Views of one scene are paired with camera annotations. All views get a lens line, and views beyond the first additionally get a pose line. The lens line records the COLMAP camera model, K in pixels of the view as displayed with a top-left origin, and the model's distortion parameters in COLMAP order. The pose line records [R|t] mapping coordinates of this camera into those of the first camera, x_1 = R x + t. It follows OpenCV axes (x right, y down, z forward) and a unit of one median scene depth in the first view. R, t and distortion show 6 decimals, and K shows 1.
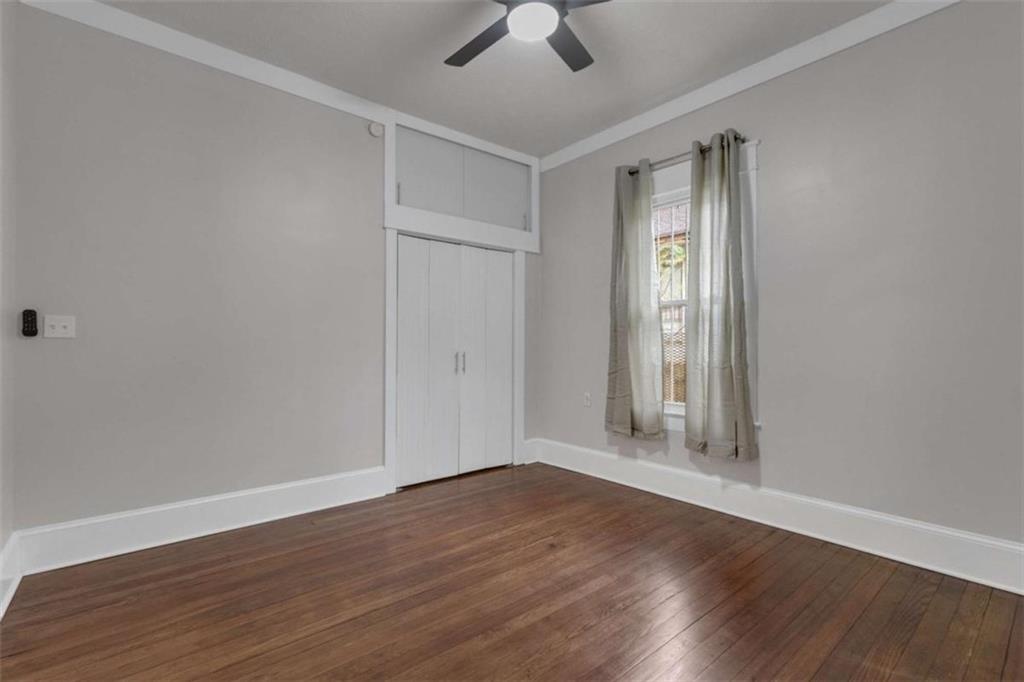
lens RADIAL K [[471.2, 0, 506.6], [0, 471.2, 345.3], [0, 0, 1]] dist [0.005019, -0.000091]
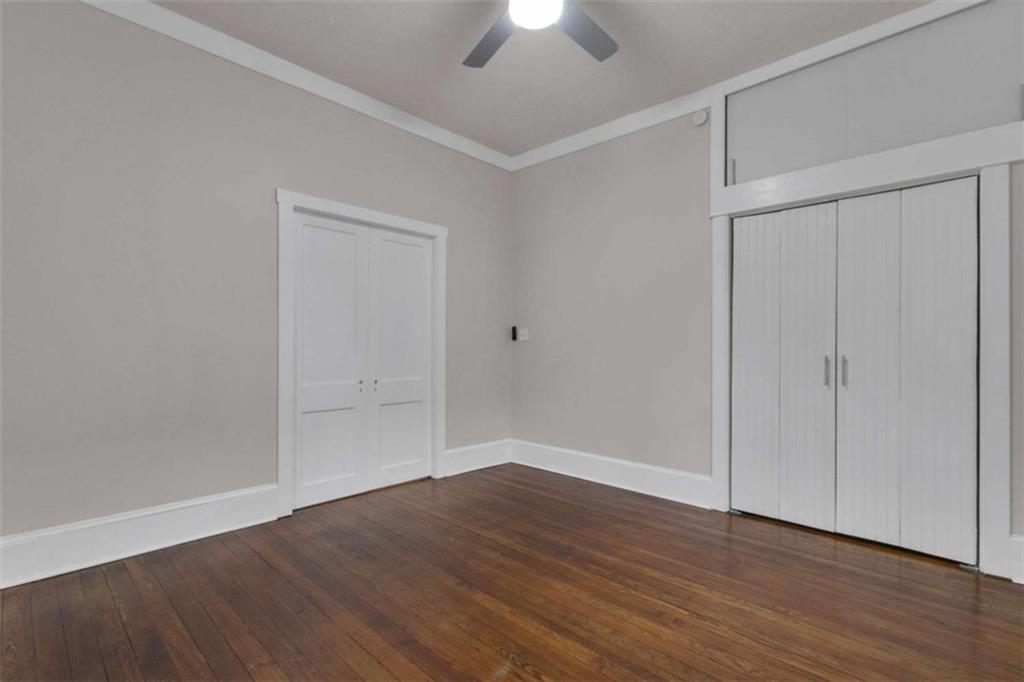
lens RADIAL K [[471.2, 0, 515.5], [0, 471.2, 343.8], [0, 0, 1]] dist [0.005019, -0.000091]
pose [[0.119906, -0.002753, -0.992781, 0.821015], [-0.004717, 0.999983, -0.003343, 0.001593], [0.992774, 0.005084, 0.119891, 0.690158]]
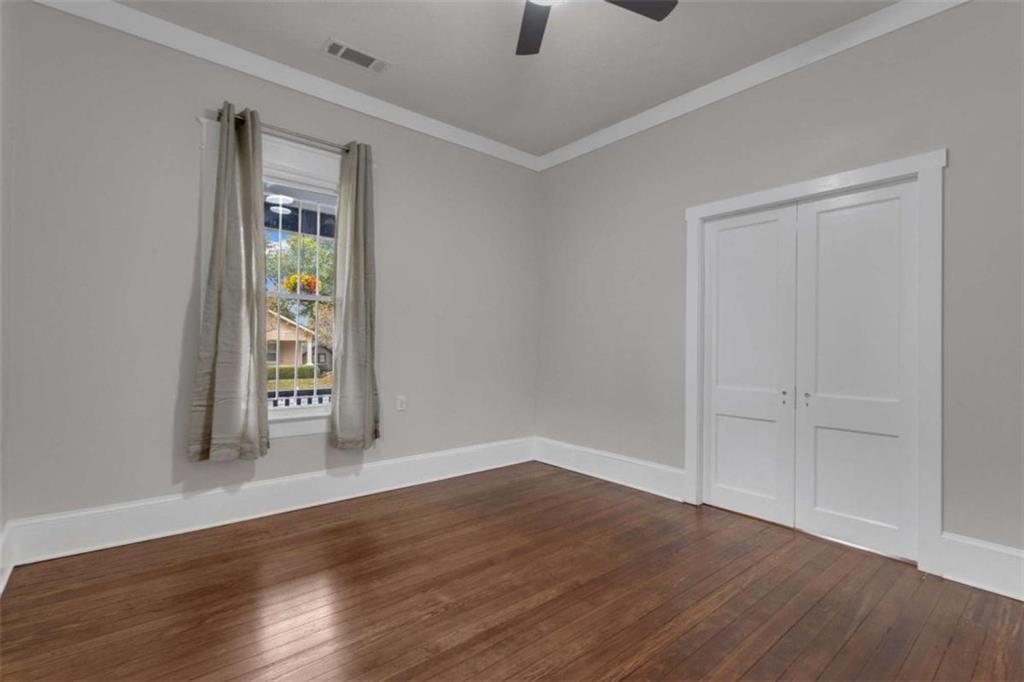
lens RADIAL K [[471.2, 0, 505.9], [0, 471.2, 342.9], [0, 0, 1]] dist [0.005019, -0.000091]
pose [[-0.999921, -0.011496, 0.005074, 0.098841], [-0.011521, 0.999922, -0.004853, 0.002140], [-0.005018, -0.004912, -0.999975, 1.545488]]
